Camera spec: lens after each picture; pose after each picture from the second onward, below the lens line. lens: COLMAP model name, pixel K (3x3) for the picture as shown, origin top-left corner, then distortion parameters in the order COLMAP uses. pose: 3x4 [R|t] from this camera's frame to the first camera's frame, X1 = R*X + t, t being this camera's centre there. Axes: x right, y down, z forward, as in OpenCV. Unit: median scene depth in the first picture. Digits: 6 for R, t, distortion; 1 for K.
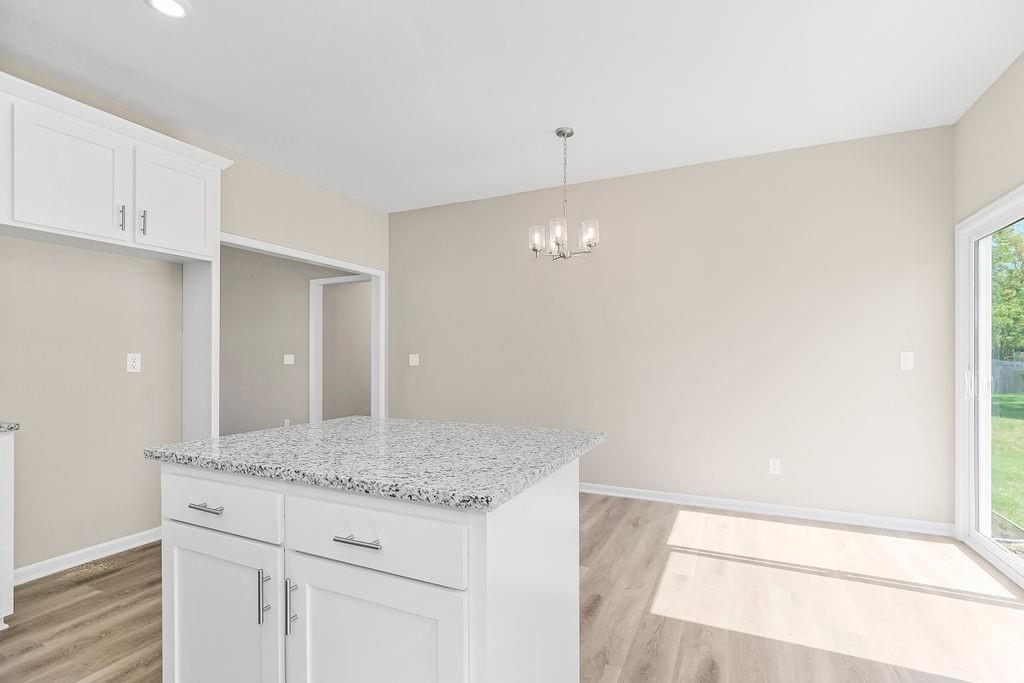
lens RADIAL K [[474.9, 0, 521.4], [0, 474.9, 358.6], [0, 0, 1]] dist [-0.001996, 0.001050]
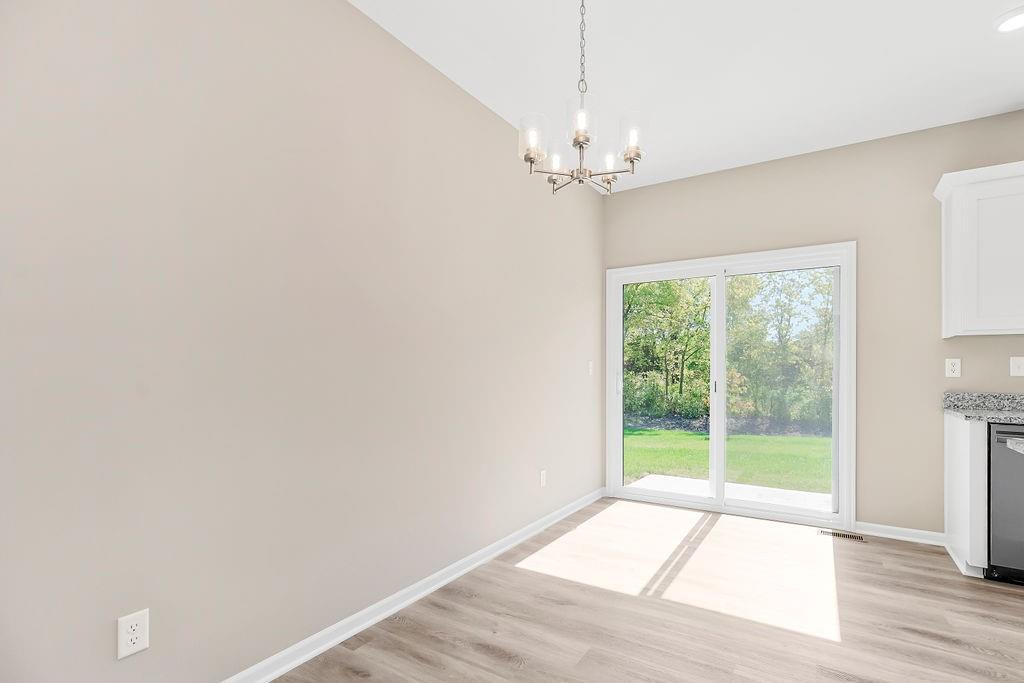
lens RADIAL K [[493.1, 0, 536.4], [0, 493.1, 367.5], [0, 0, 1]] dist [-0.001421, 0.000425]
pose [[0.116591, 0.003692, 0.993173, -0.552610], [0.002752, 0.999988, -0.004041, 0.011680], [-0.993176, 0.003204, 0.116579, 1.105435]]
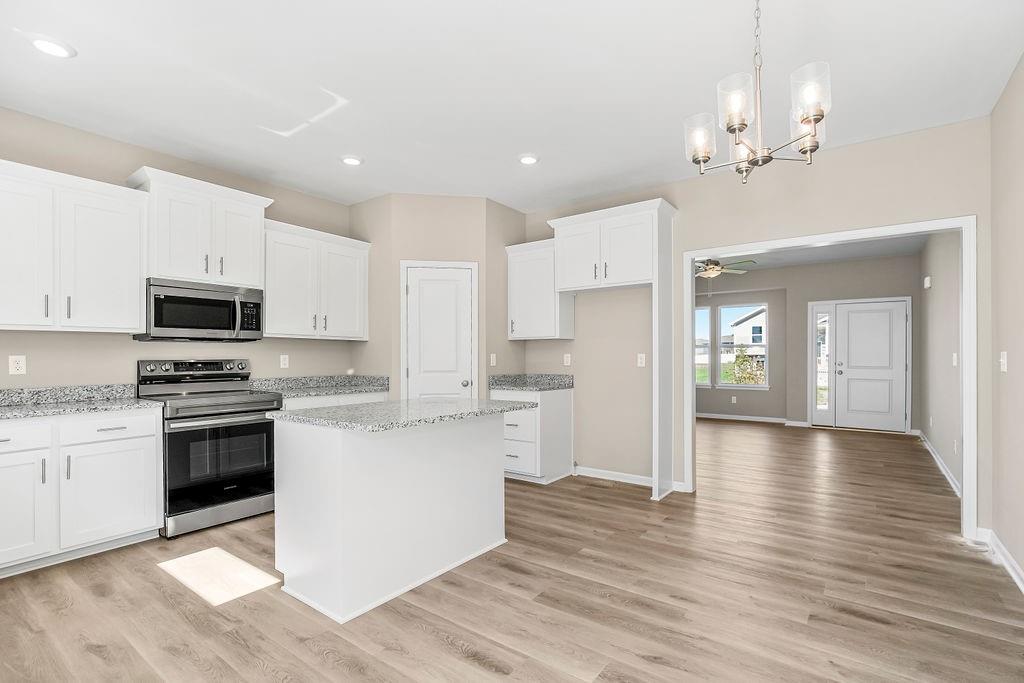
lens RADIAL K [[474.9, 0, 521.9], [0, 474.9, 351.3], [0, 0, 1]] dist [-0.001996, 0.001050]
pose [[-0.193515, -0.006550, -0.981075, 0.727644], [-0.001619, 0.999978, -0.006357, -0.008883], [0.981096, 0.000358, -0.193522, 0.938885]]
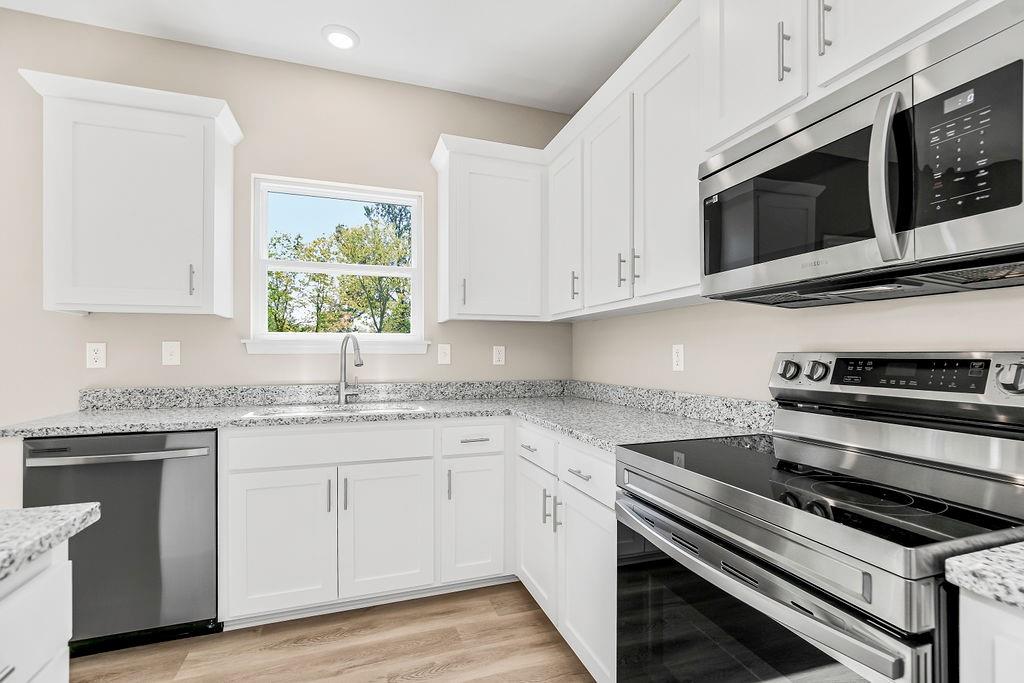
lens RADIAL K [[474.9, 0, 514.9], [0, 474.9, 352.2], [0, 0, 1]] dist [-0.001996, 0.001050]
pose [[-0.696652, 0.002484, 0.717405, -0.403705], [0.002042, 0.999997, -0.001480, 0.007733], [-0.717406, 0.000434, -0.696655, 0.356350]]
